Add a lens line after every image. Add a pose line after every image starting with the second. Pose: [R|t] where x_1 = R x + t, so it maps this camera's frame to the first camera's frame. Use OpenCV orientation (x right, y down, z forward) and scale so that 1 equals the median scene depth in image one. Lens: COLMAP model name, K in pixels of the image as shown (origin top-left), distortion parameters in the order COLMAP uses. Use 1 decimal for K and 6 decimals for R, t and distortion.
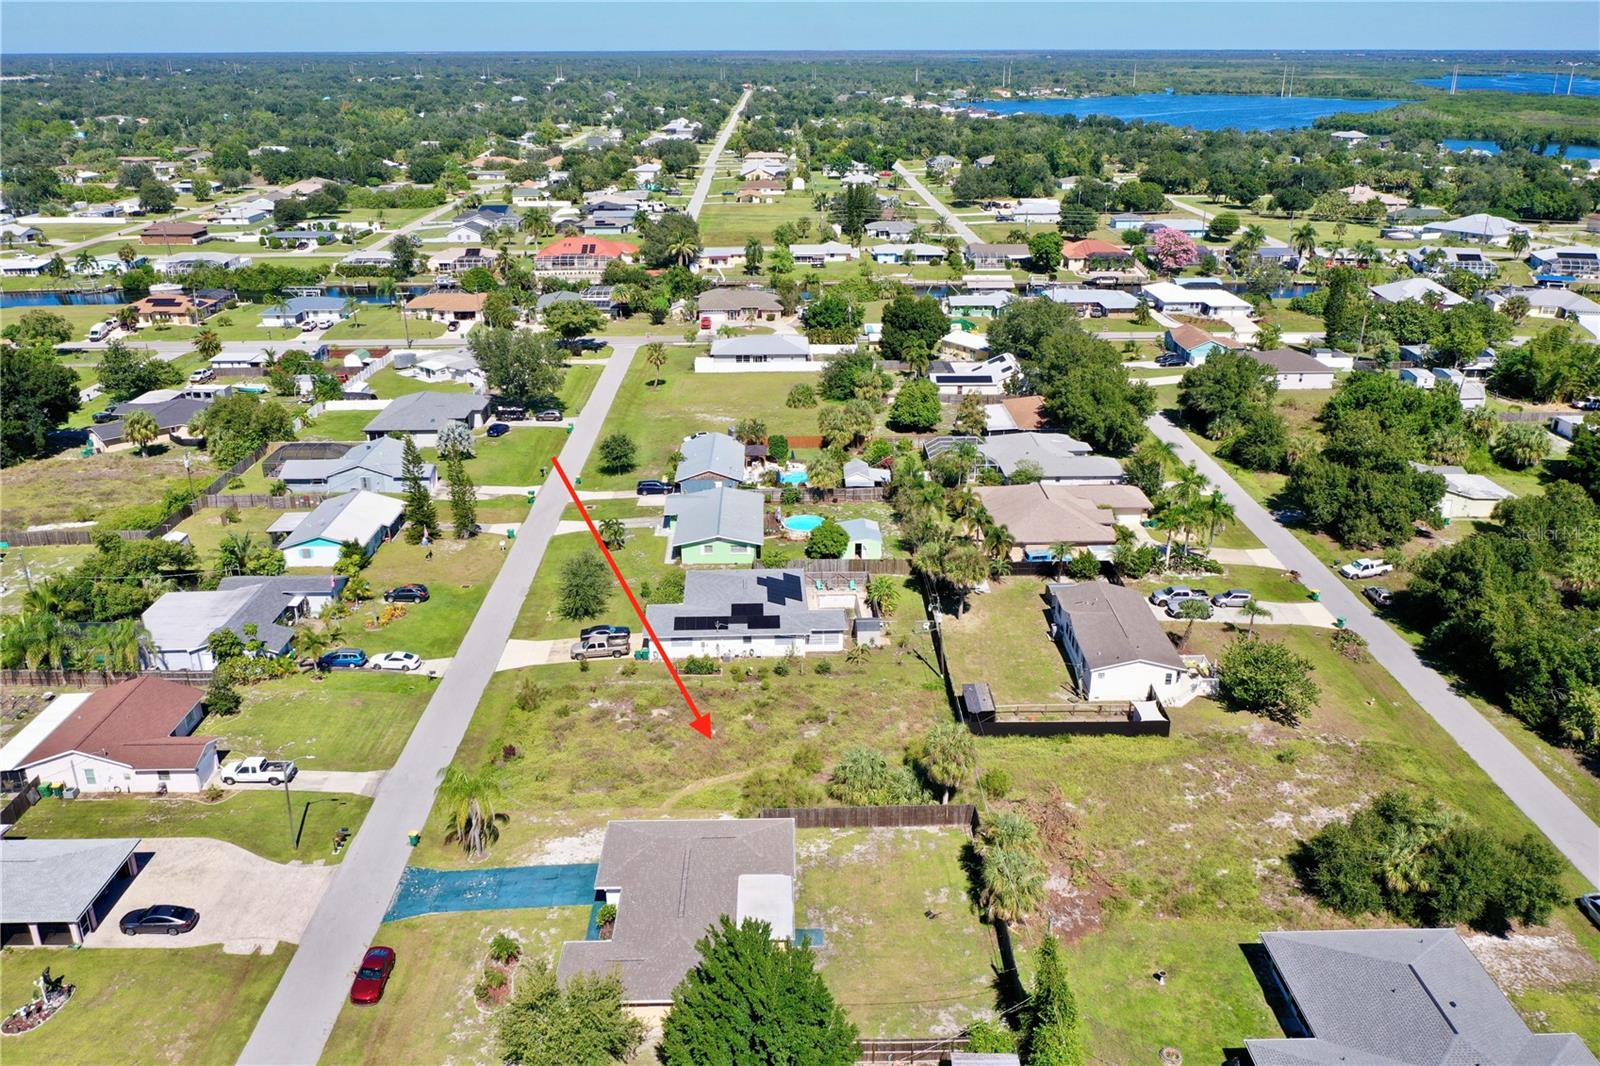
lens RADIAL K [[1265.4, 0, 796.8], [0, 1265.4, 527.5], [0, 0, 1]] dist [-0.002975, 0.000591]
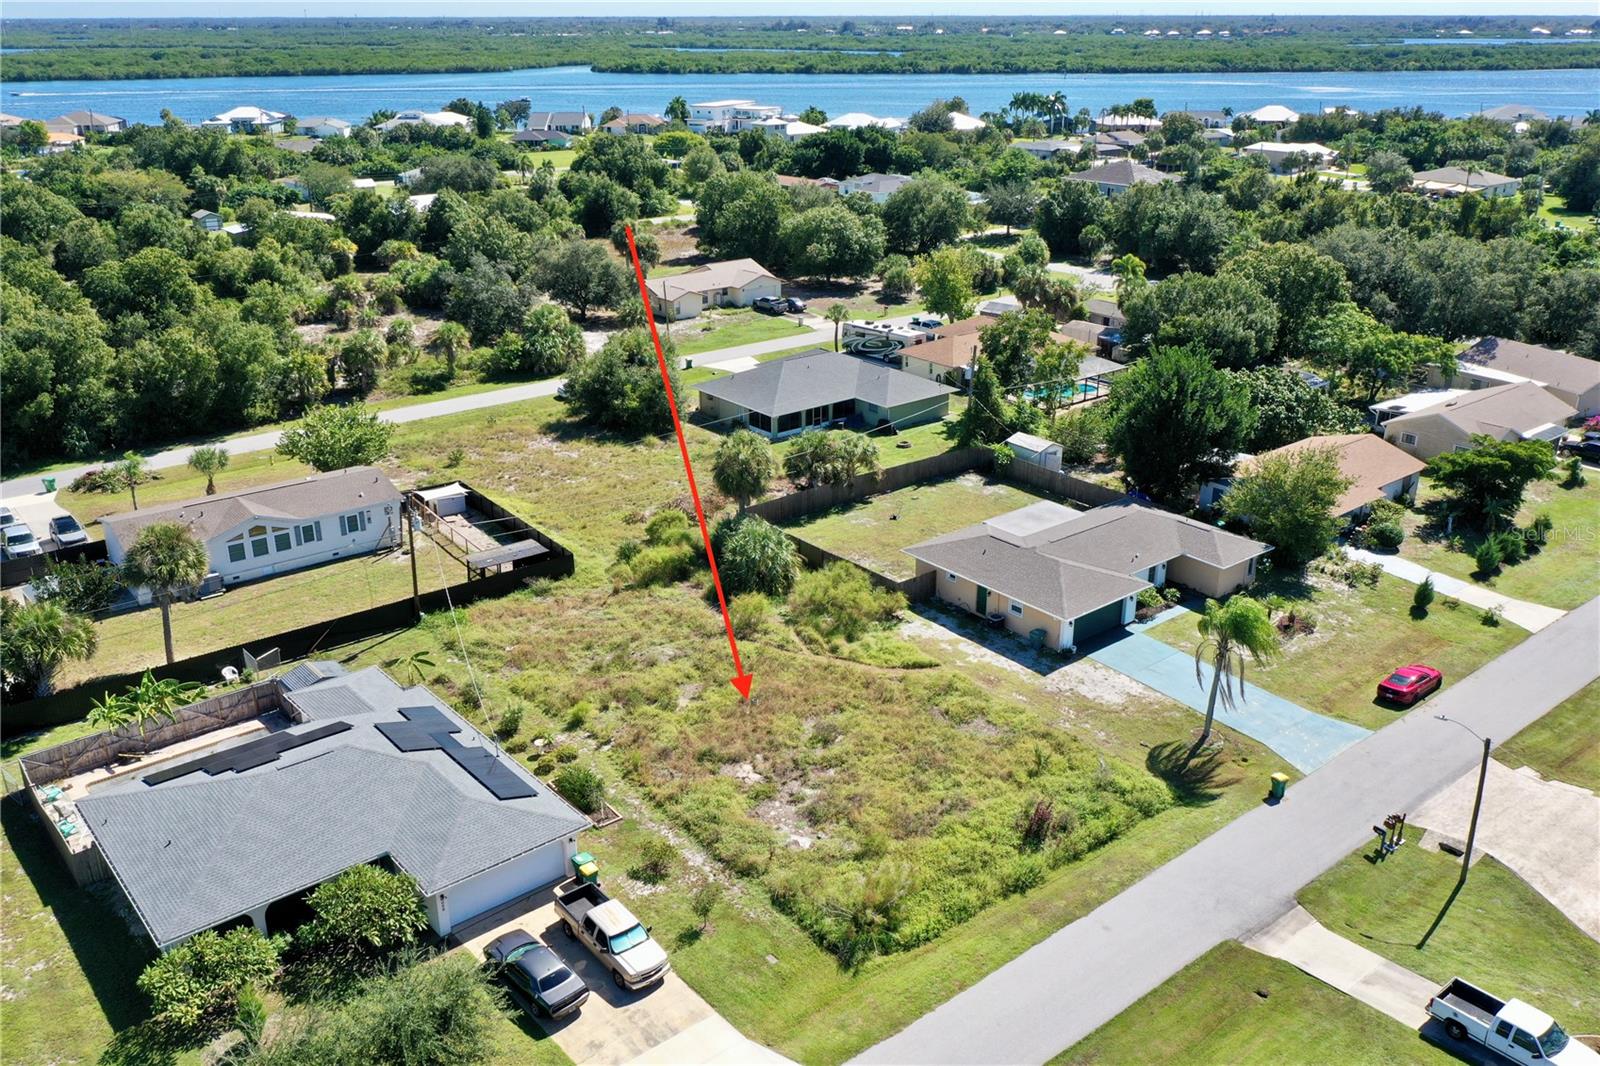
lens RADIAL K [[1326.7, 0, 802.1], [0, 1326.7, 533.8], [0, 0, 1]] dist [-0.004614, 0.001074]
pose [[-0.617066, -0.284459, 0.733698, -0.342271], [0.283769, 0.789204, 0.544639, -0.160004], [-0.733965, 0.544279, -0.406271, 0.775858]]
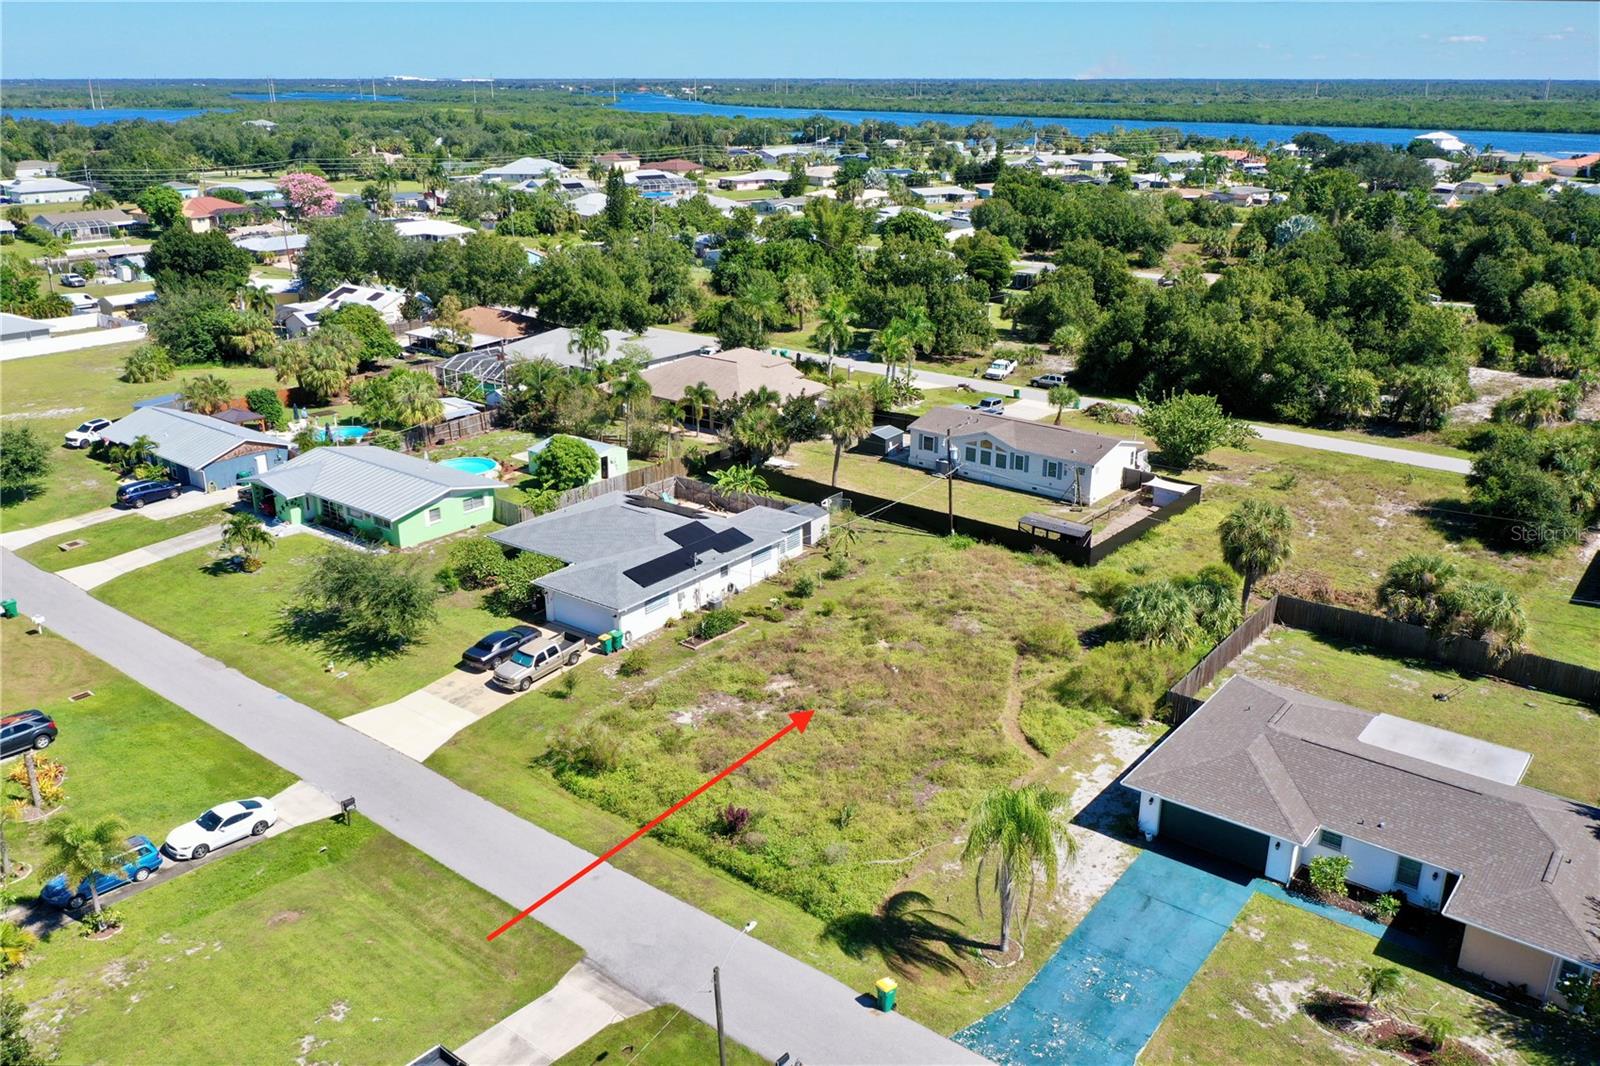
lens RADIAL K [[1273.9, 0, 799.0], [0, 1273.9, 529.5], [0, 0, 1]] dist [-0.003521, 0.004667]
pose [[0.638552, -0.255792, 0.725825, -0.356979], [0.272306, 0.957230, 0.097779, 0.009920], [-0.719792, 0.135209, 0.680895, 0.375204]]
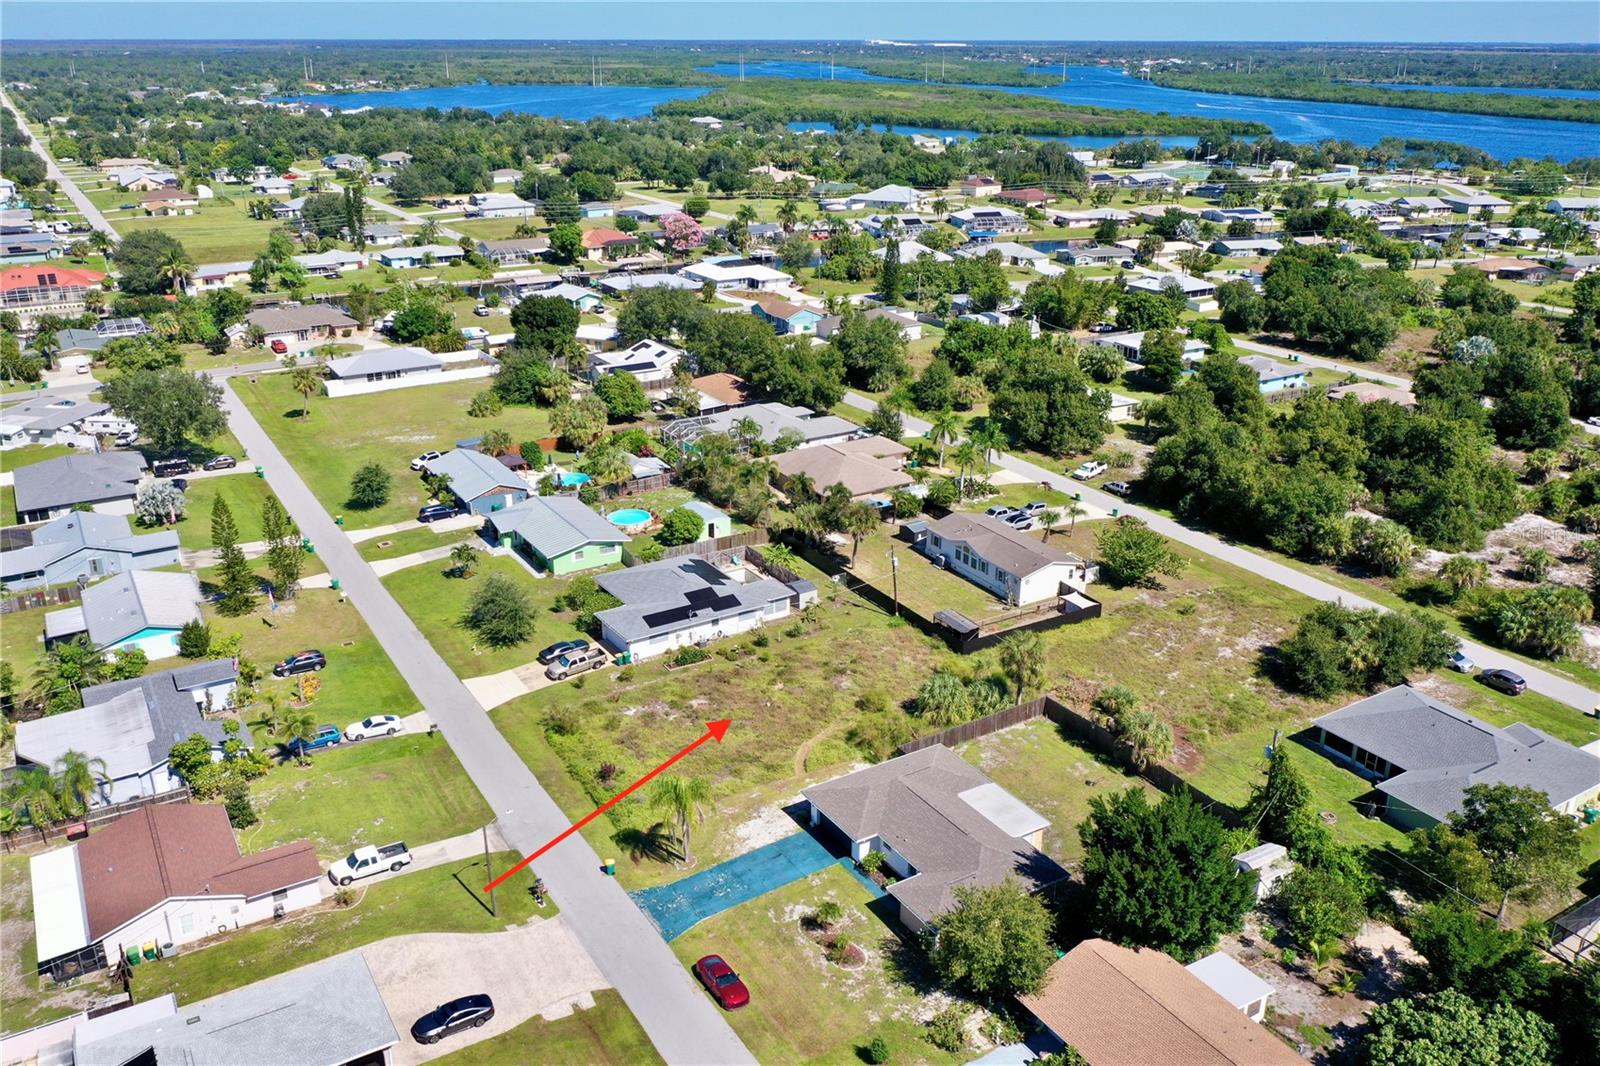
lens RADIAL K [[1285.3, 0, 796.7], [0, 1285.3, 534.4], [0, 0, 1]] dist [-0.002620, 0.000287]
pose [[0.863747, -0.179162, 0.471001, -0.336891], [0.176079, 0.983052, 0.051037, -0.017399], [-0.472163, 0.038850, 0.880655, 0.029367]]
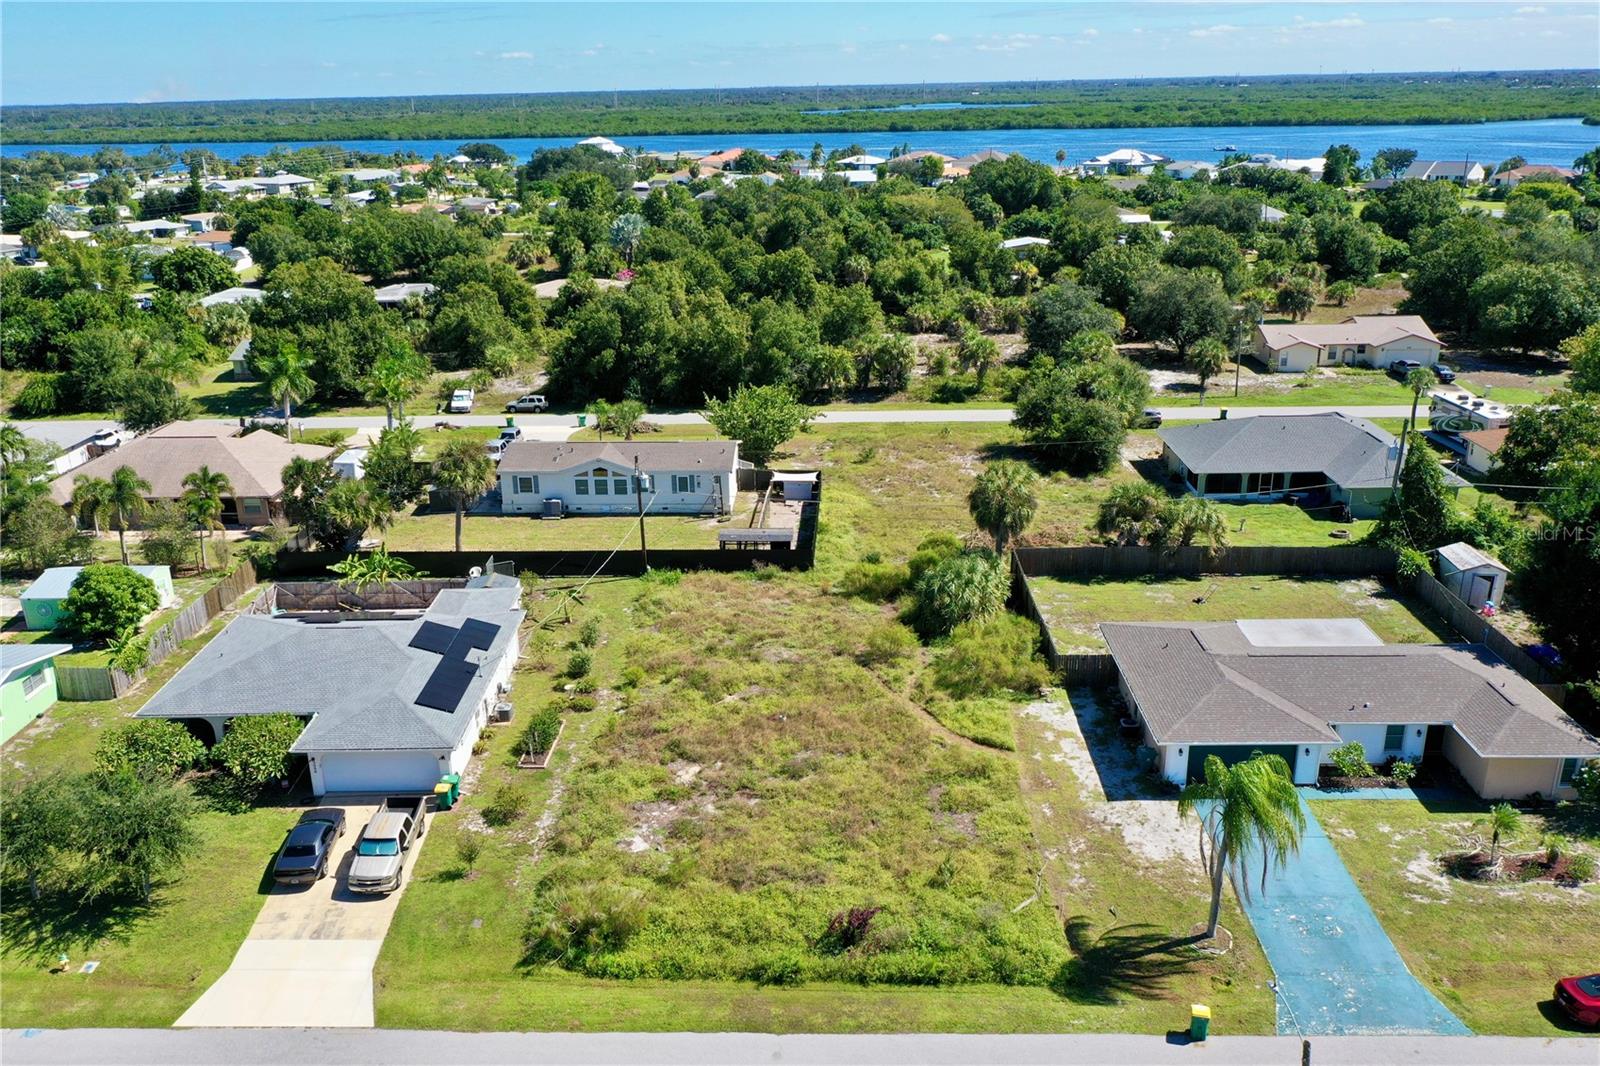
lens RADIAL K [[1322.8, 0, 767.3], [0, 1322.8, 536.2], [0, 0, 1]] dist [-0.002979, -0.001240]
pose [[0.059561, -0.321650, 0.944983, -0.393650], [0.376115, 0.884127, 0.277230, -0.052710], [-0.924657, 0.338911, 0.173637, 0.564252]]
